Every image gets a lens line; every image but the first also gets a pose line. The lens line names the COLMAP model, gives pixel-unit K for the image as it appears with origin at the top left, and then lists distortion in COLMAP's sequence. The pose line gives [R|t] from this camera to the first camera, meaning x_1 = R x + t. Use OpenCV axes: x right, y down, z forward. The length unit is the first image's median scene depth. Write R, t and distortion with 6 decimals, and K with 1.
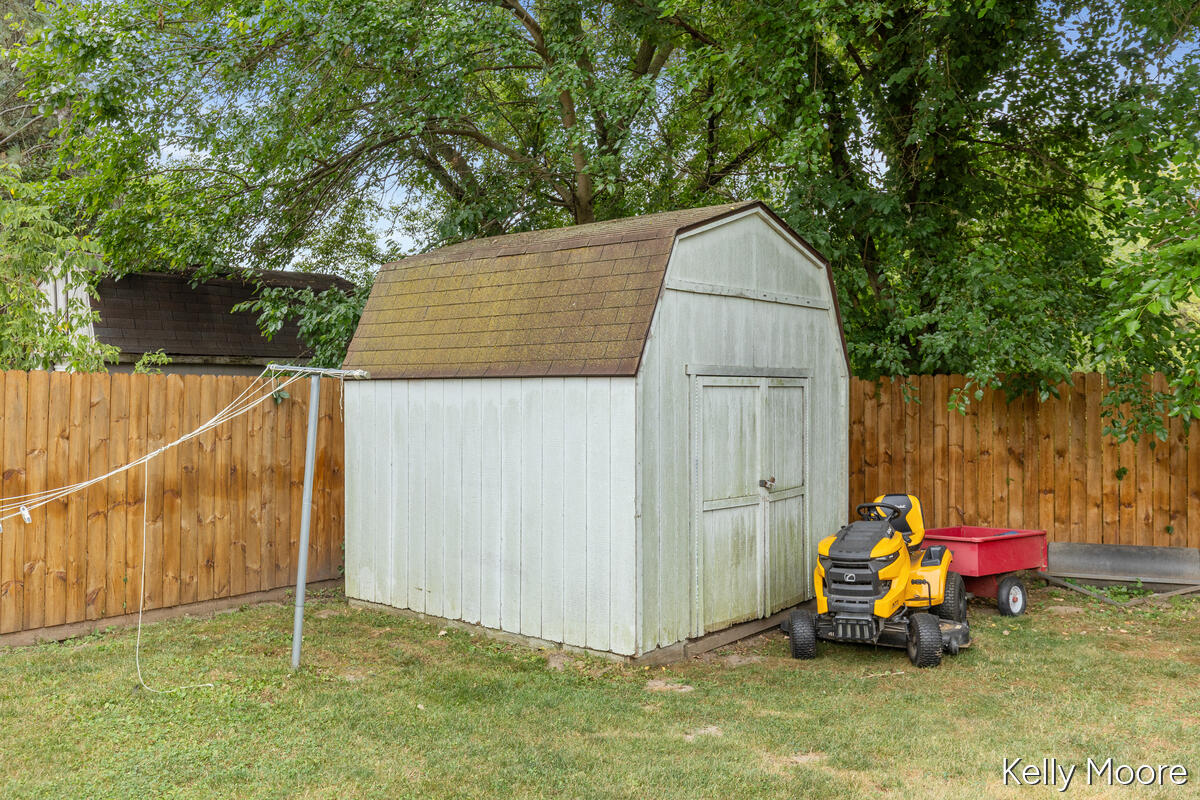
lens RADIAL K [[1007.0, 0, 600.0], [0, 1007.0, 400.0], [0, 0, 1]] dist [0.006267, 0.006248]
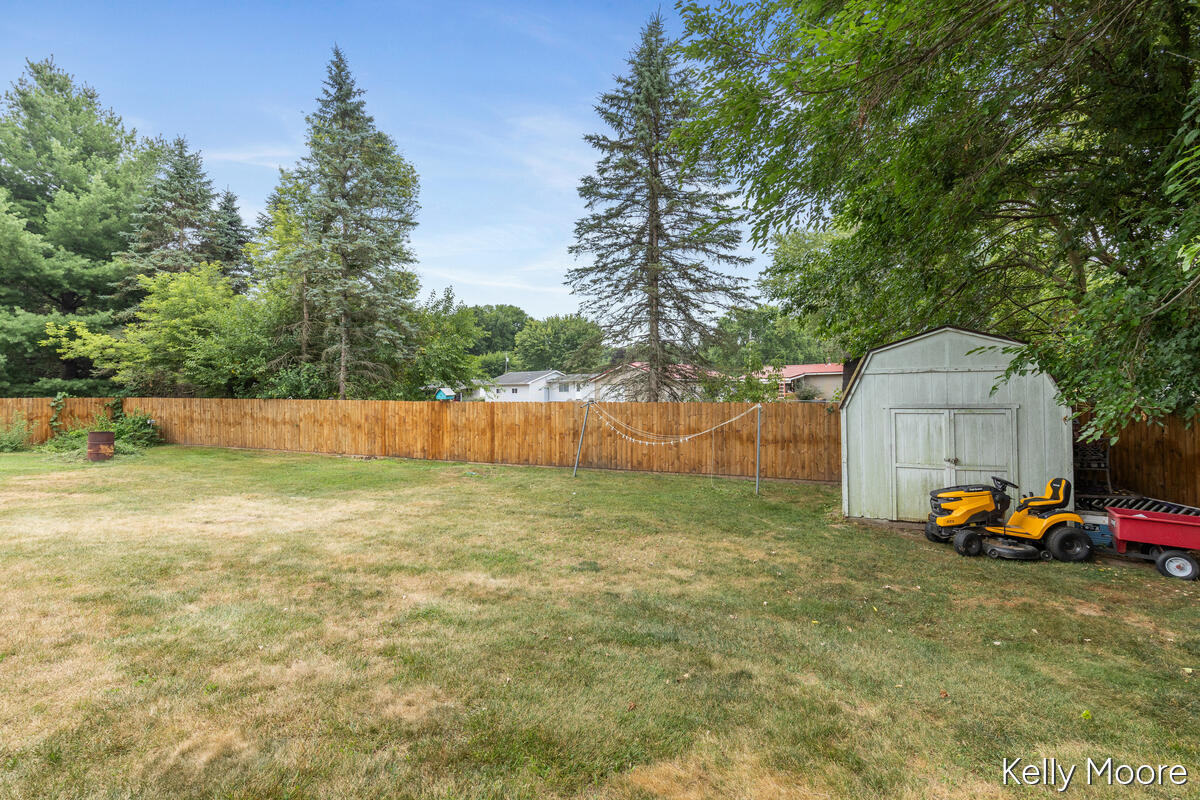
lens RADIAL K [[536.0, 0, 597.3], [0, 536.0, 401.3], [0, 0, 1]] dist [0.010212, -0.000223]
pose [[0.269753, 0.011204, -0.962864, 1.016764], [0.004420, 0.999907, 0.012874, -0.055337], [0.962919, -0.007728, 0.269678, -0.000614]]
